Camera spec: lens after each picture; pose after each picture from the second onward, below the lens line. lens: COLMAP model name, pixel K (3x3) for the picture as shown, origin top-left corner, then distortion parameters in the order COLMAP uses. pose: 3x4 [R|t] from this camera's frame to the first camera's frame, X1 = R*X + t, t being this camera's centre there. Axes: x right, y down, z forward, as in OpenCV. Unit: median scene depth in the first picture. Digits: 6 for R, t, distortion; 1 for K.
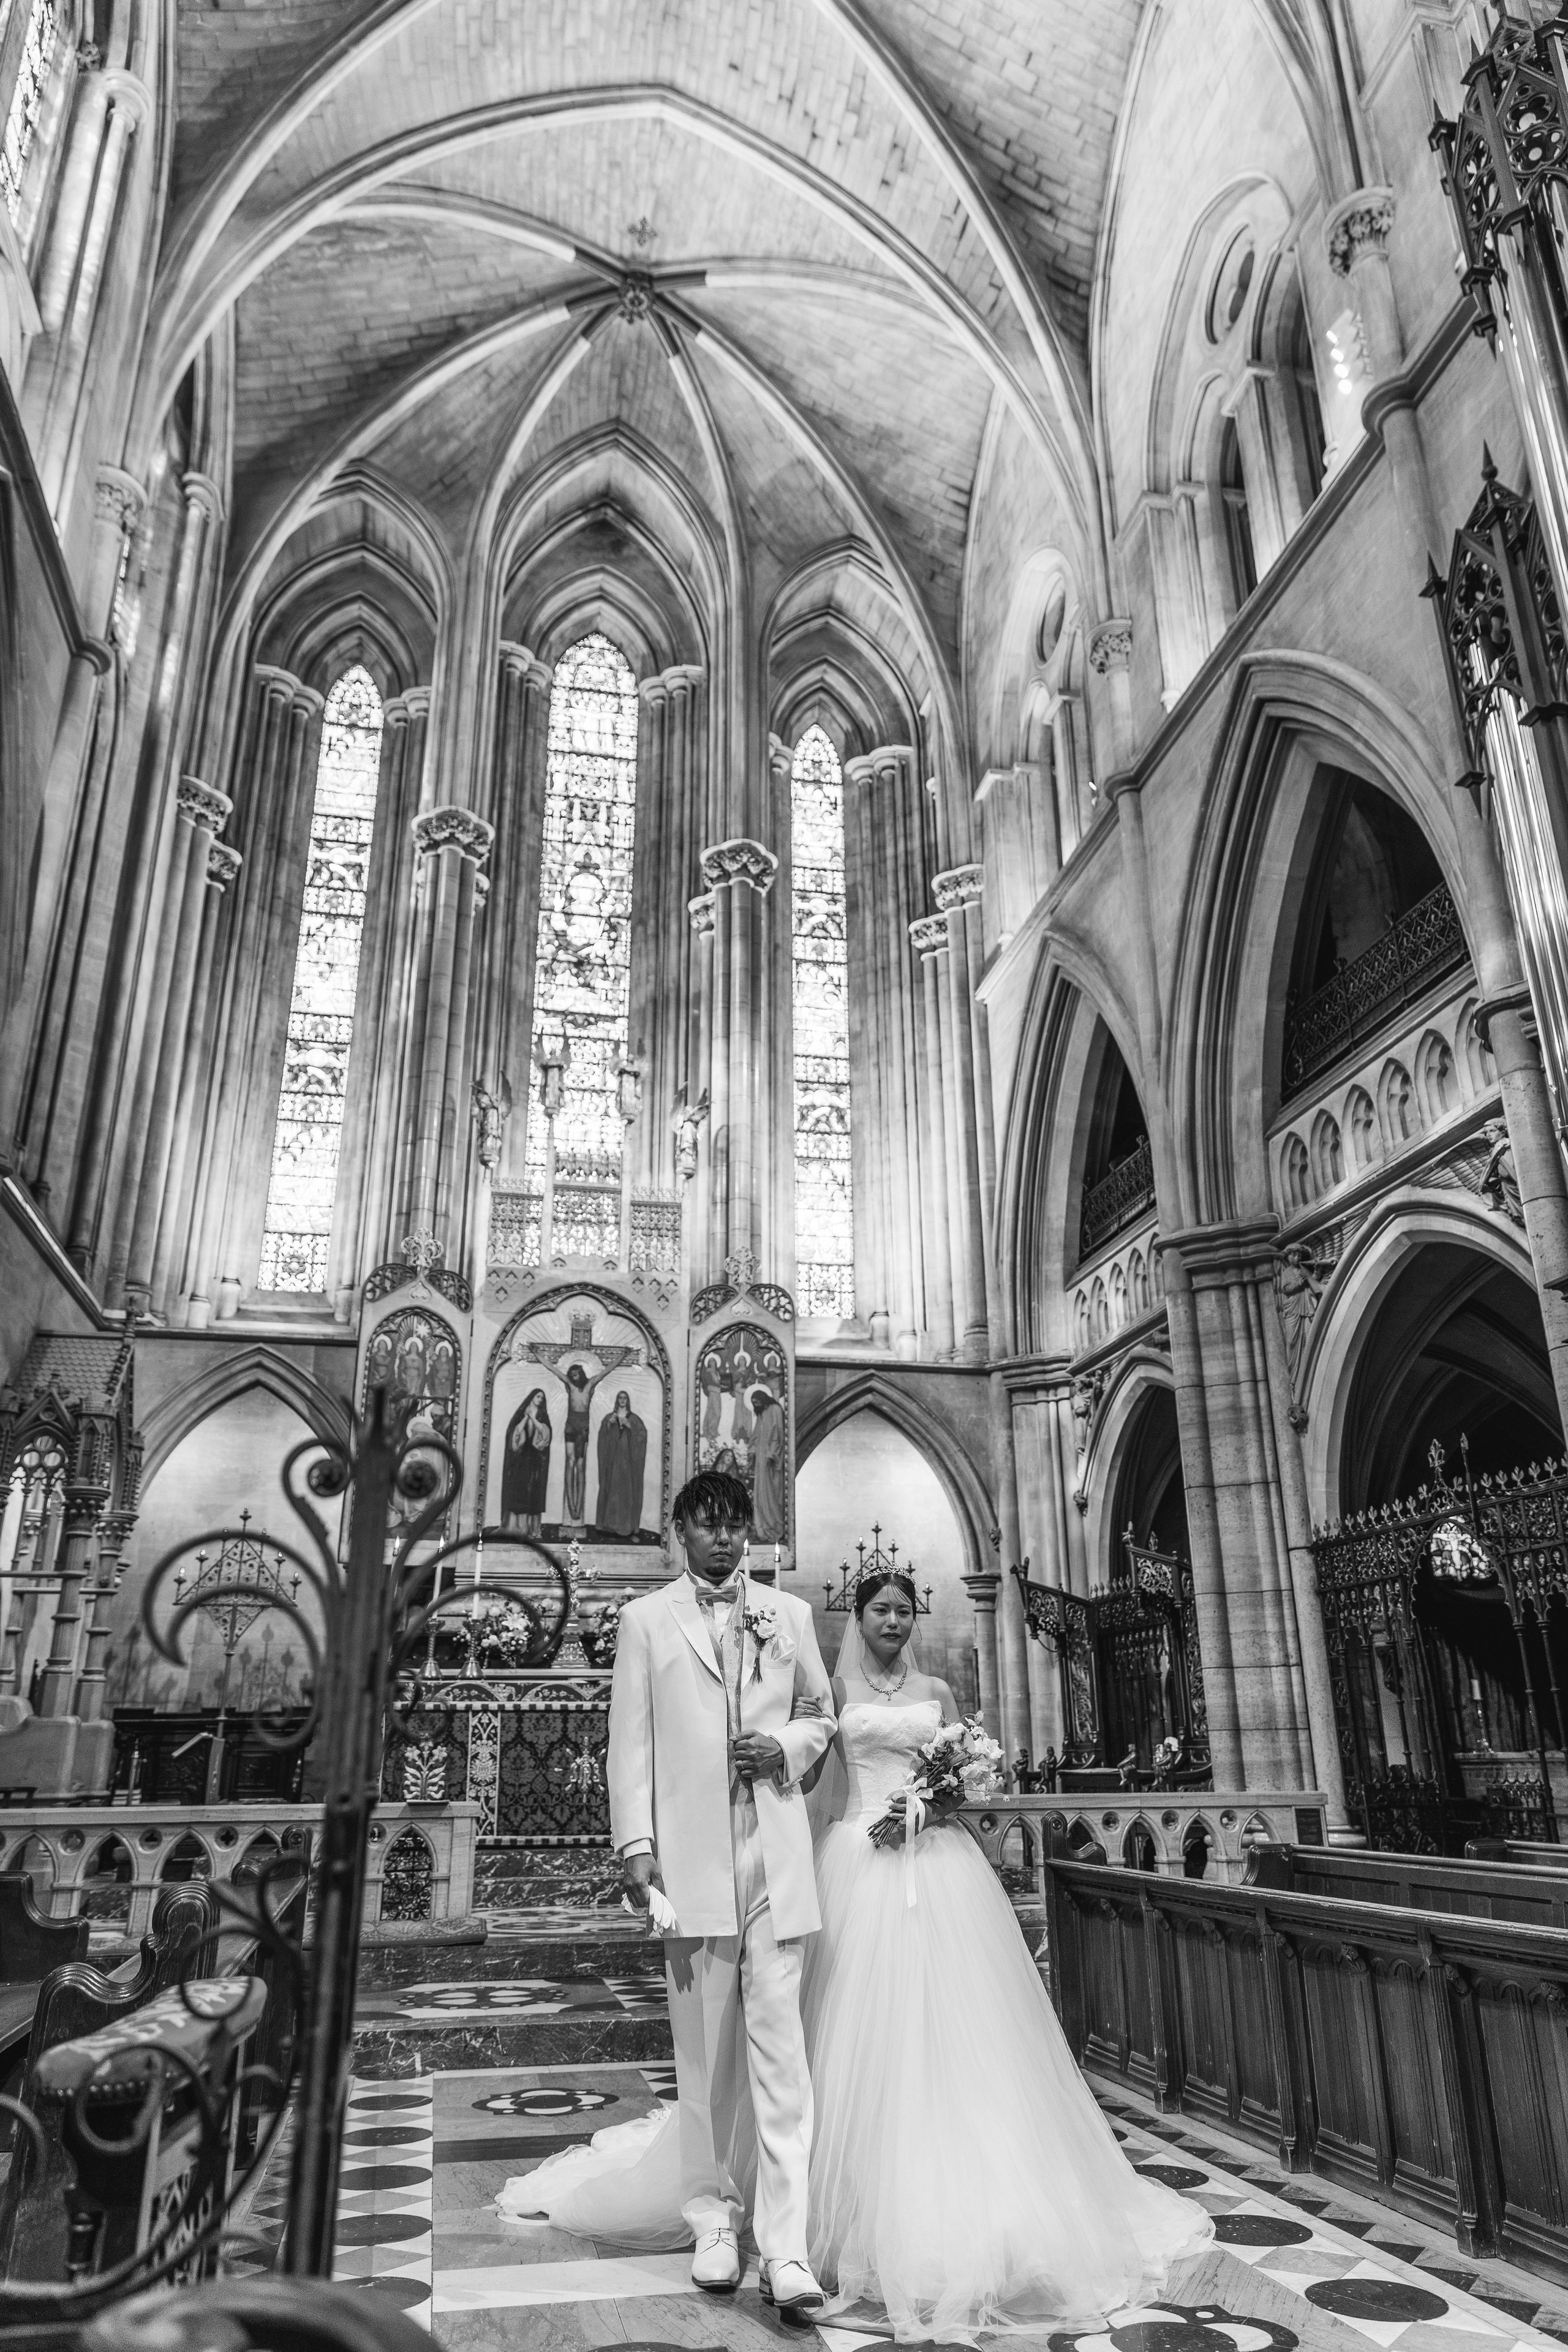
lens RADIAL K [[1548.8, 0, 795.6], [0, 1548.8, 1186.2], [0, 0, 1]] dist [0.007764, -0.004512]
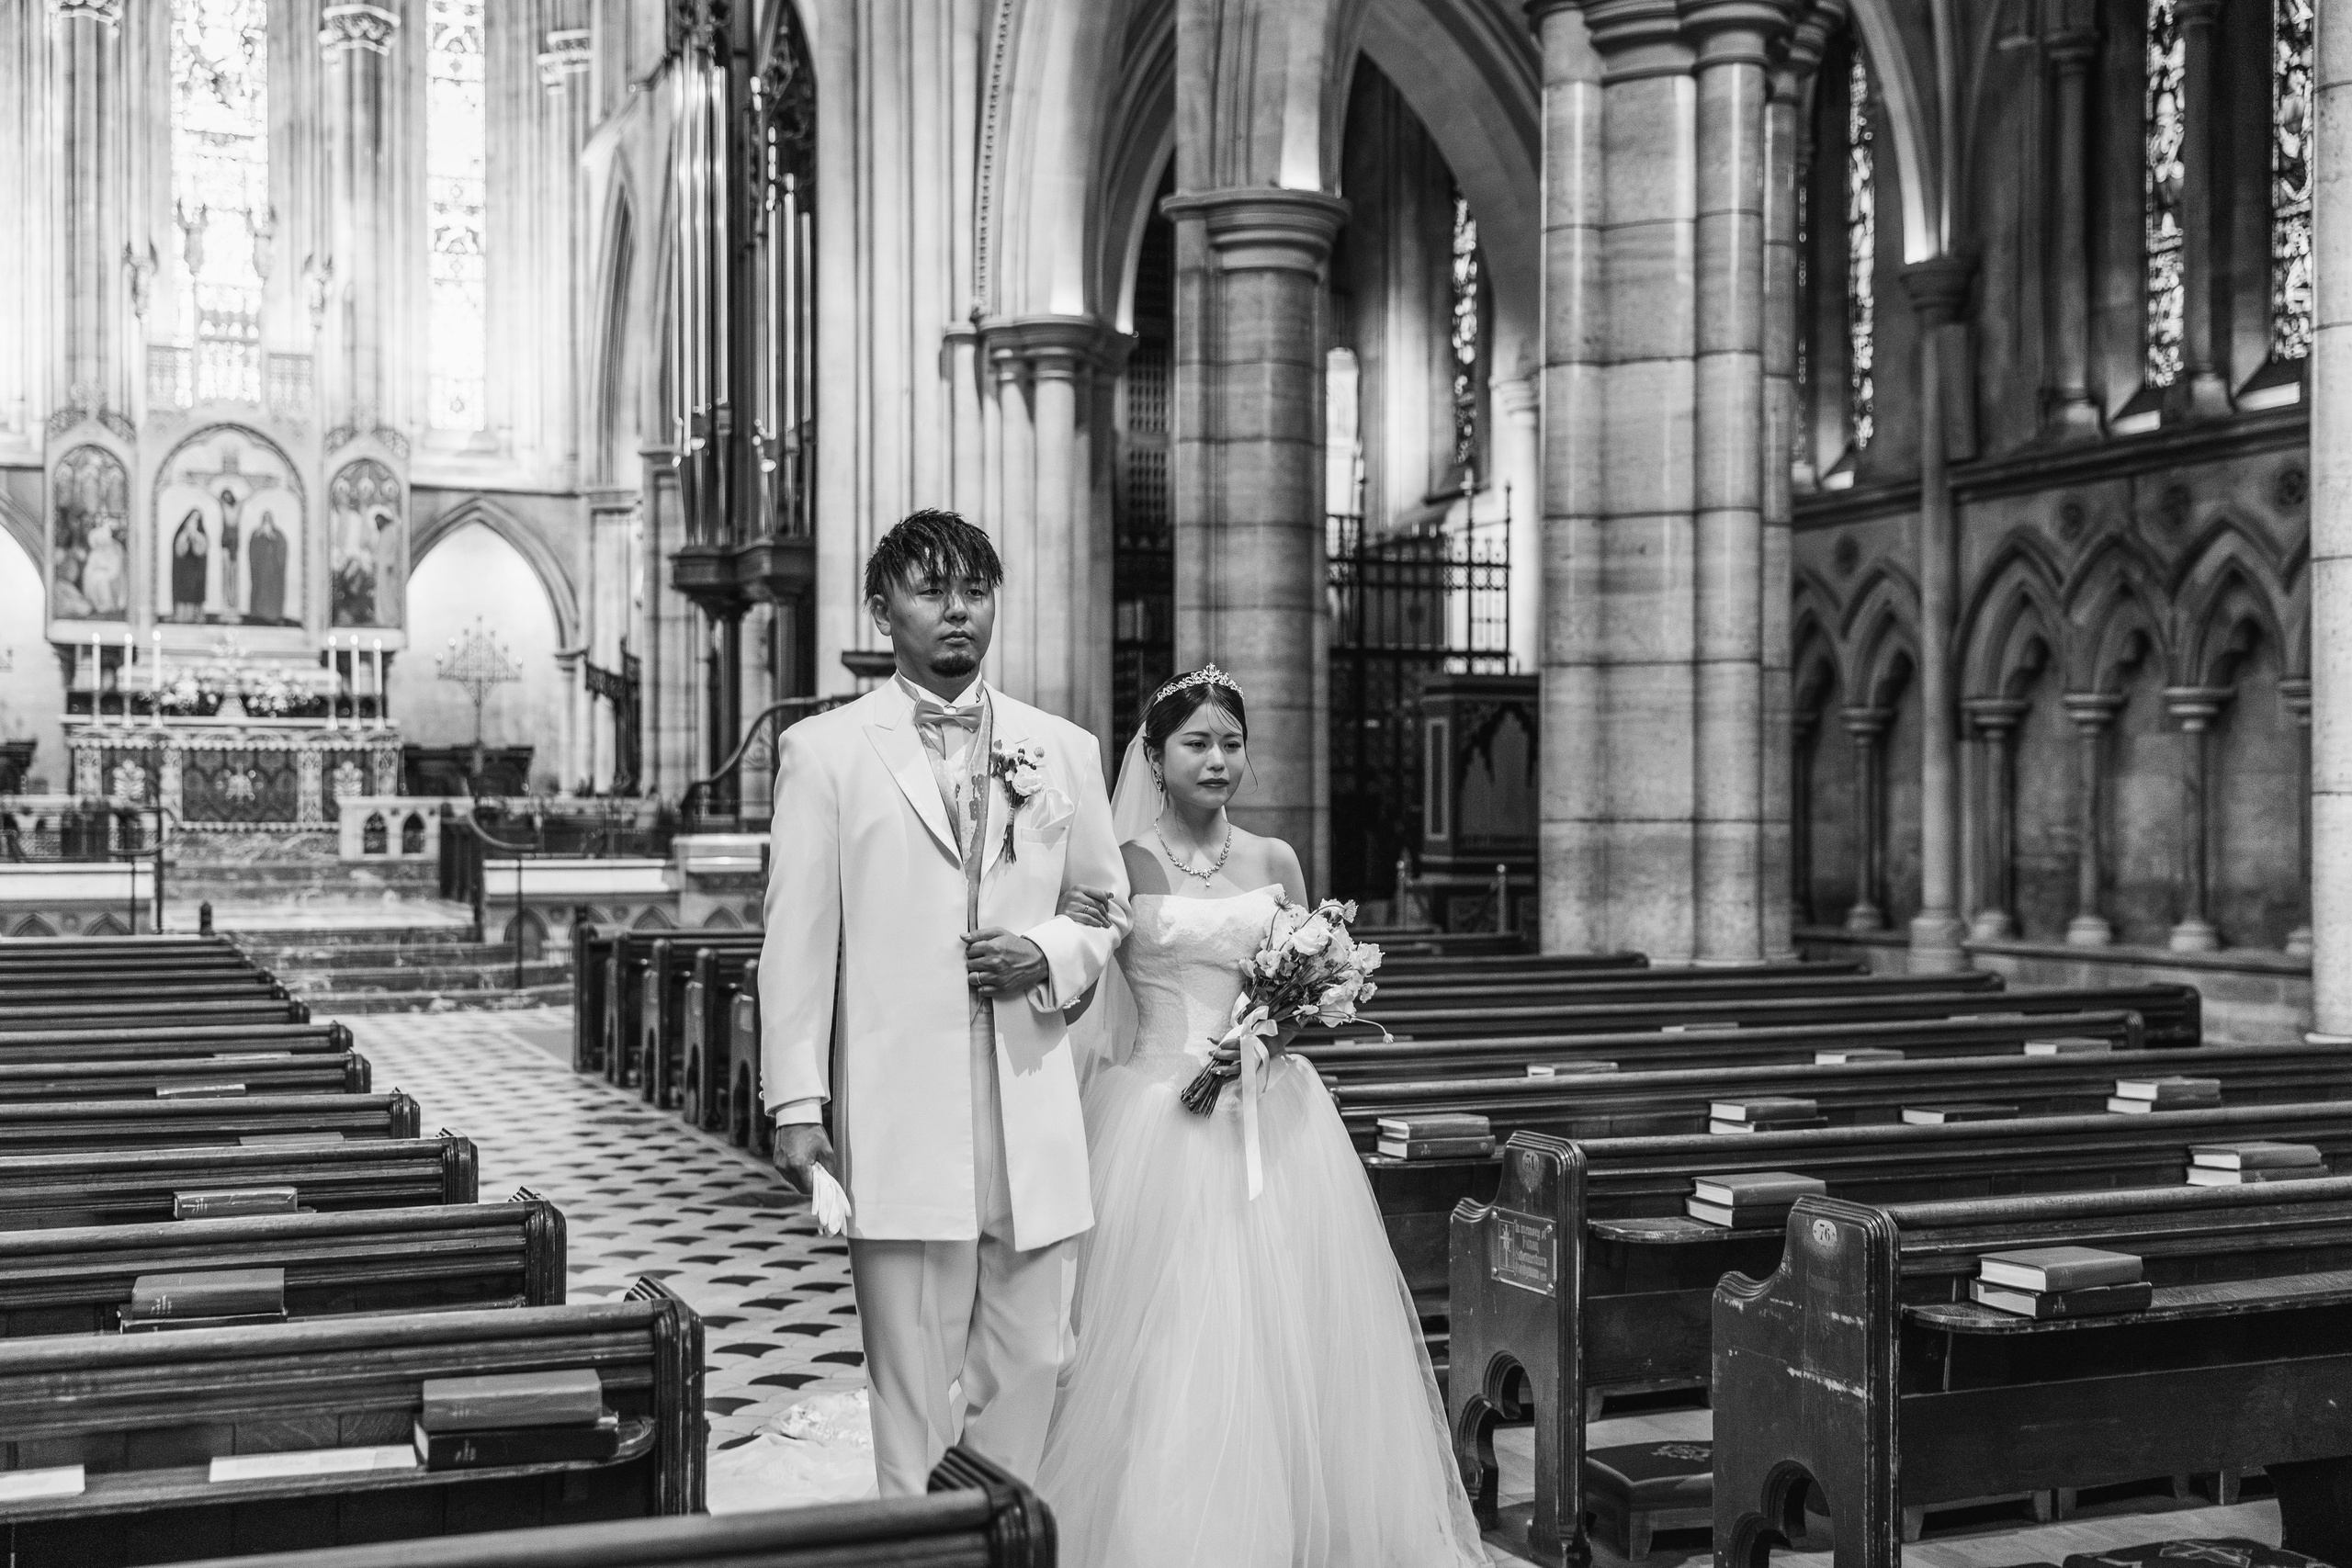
lens RADIAL K [[2717.3, 0, 1176.0], [0, 2717.3, 784.0], [0, 0, 1]] dist [0.113374, -0.153481]
pose [[0.985683, 0.010952, 0.168253, 0.236821], [-0.067408, 0.940267, 0.333698, -0.440260], [-0.154548, -0.340262, 0.927543, -1.232560]]
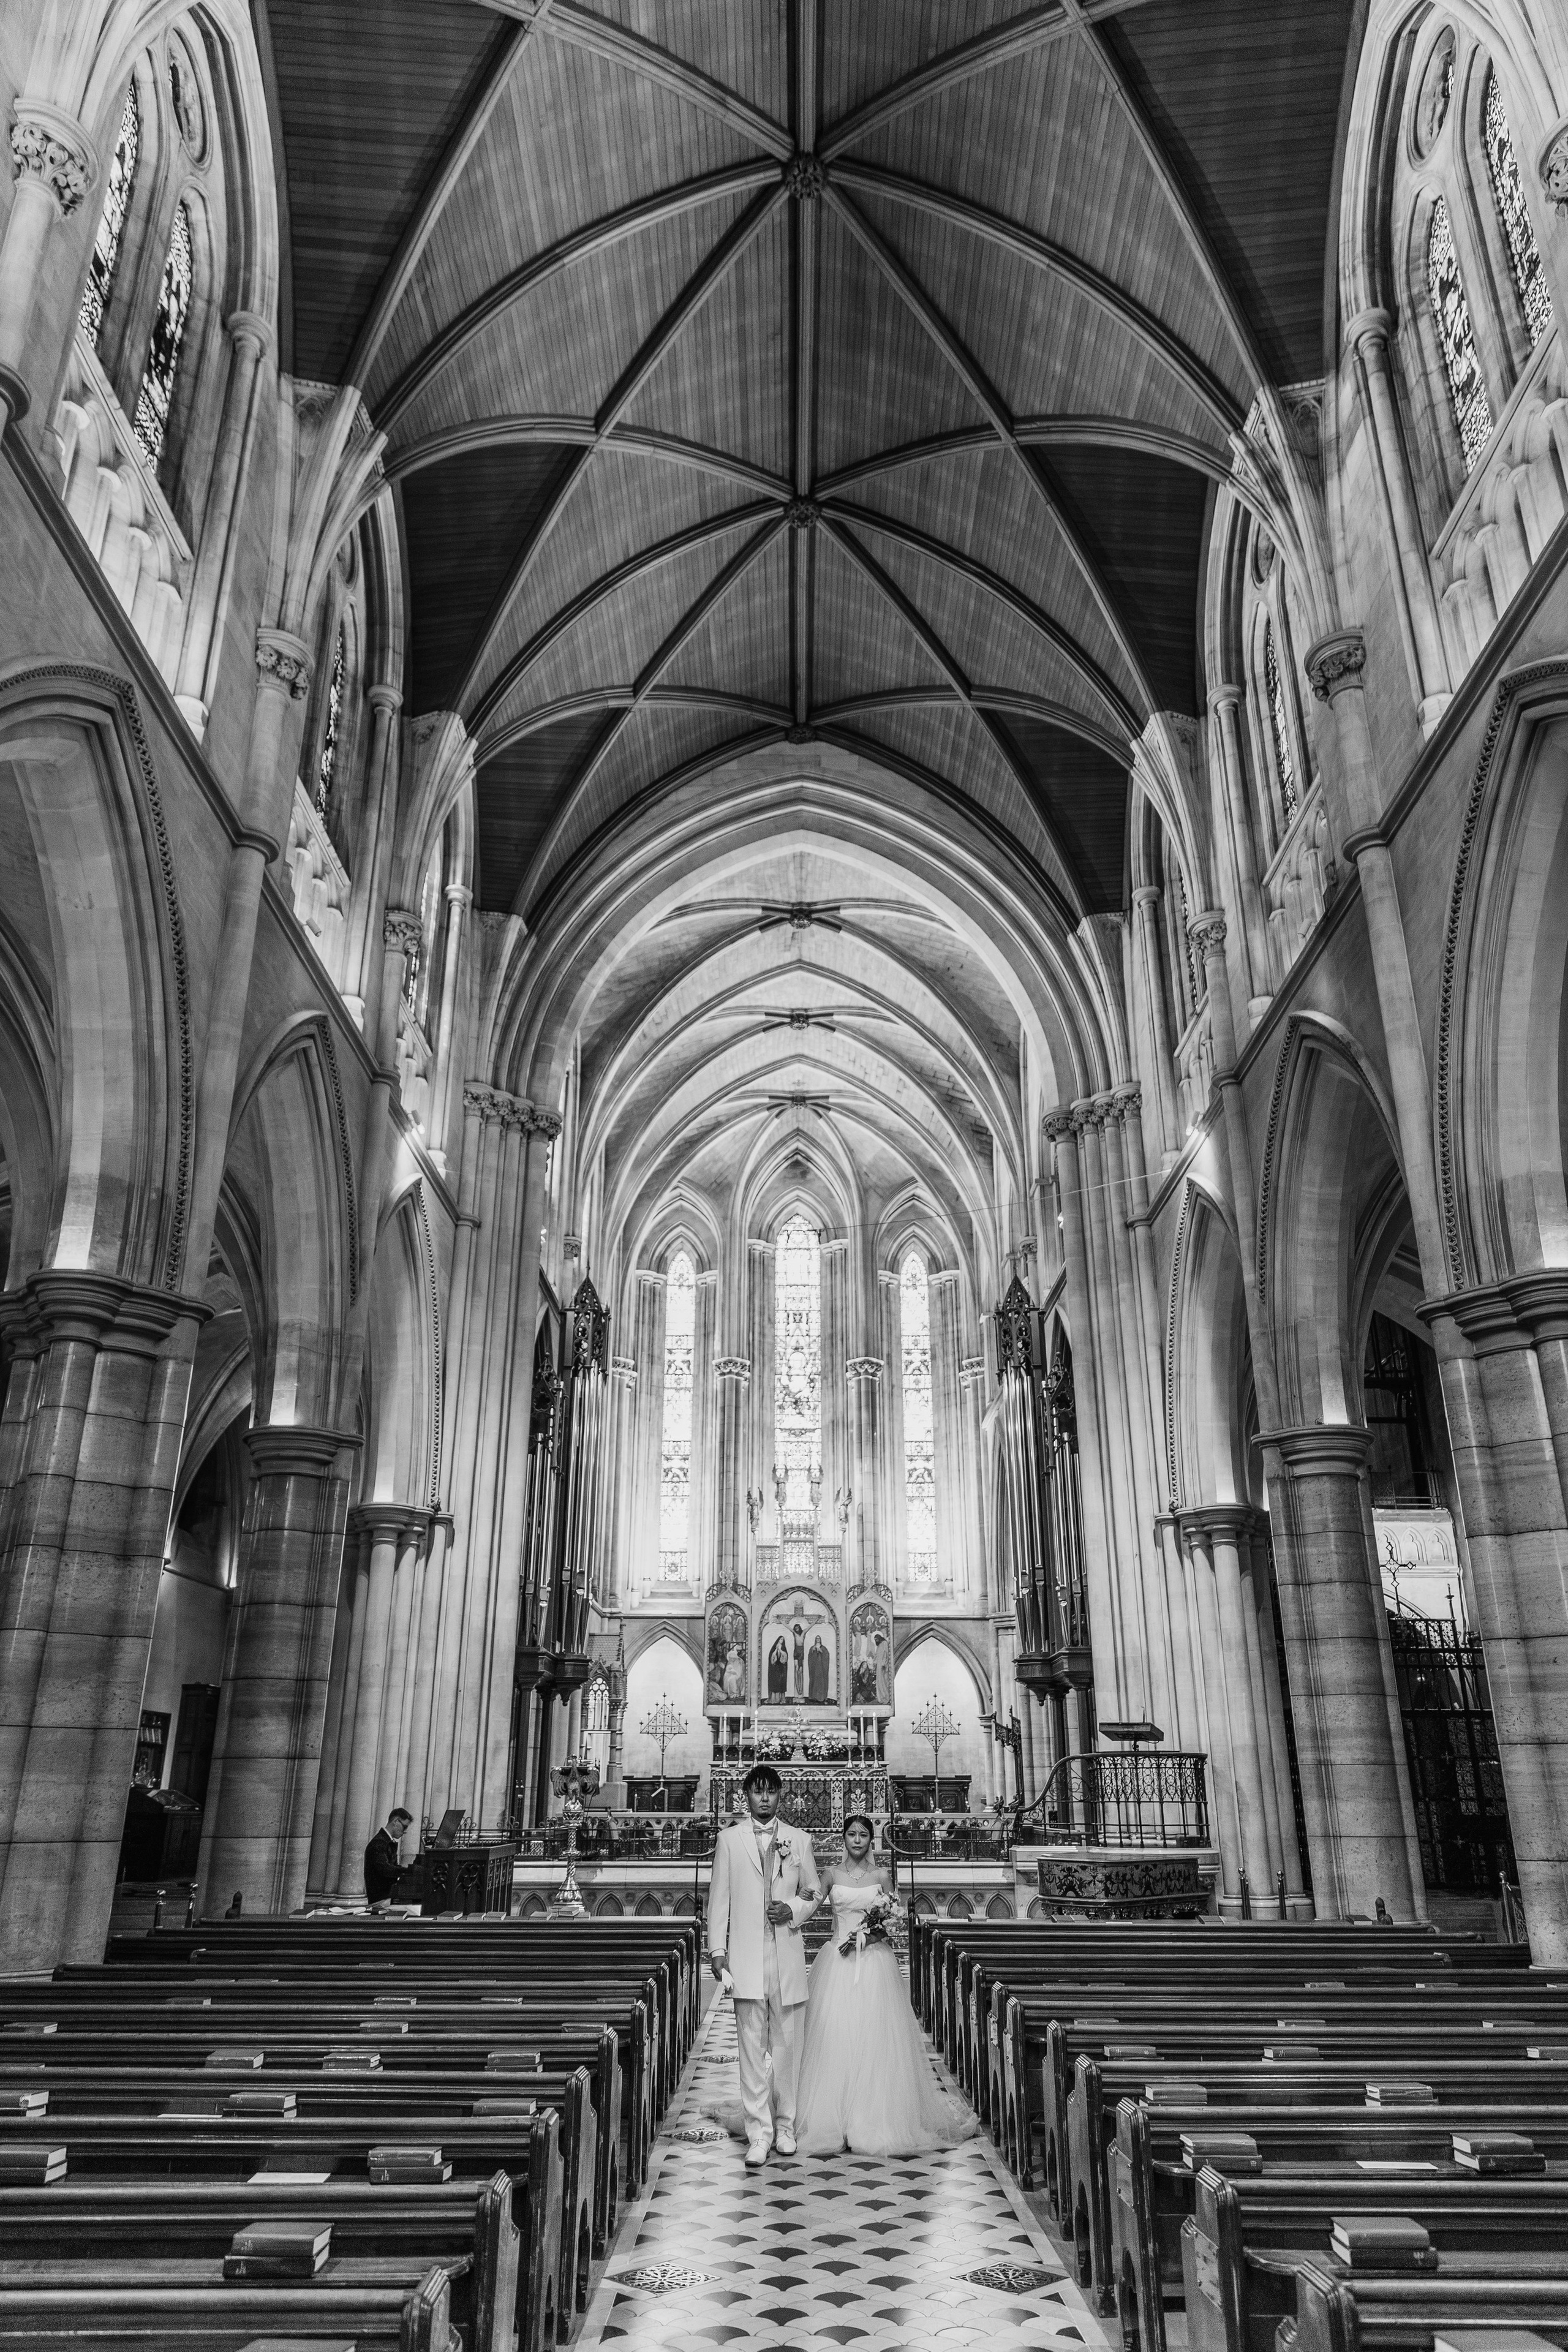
lens RADIAL K [[1567.9, 0, 786.5], [0, 1567.9, 1173.3], [0, 0, 1]] dist [0.011484, -0.000245]
pose [[0.977266, -0.068753, -0.200558, 0.338155], [0.064150, 0.997508, -0.029368, -0.460906], [0.202078, 0.015834, 0.979241, -1.227128]]
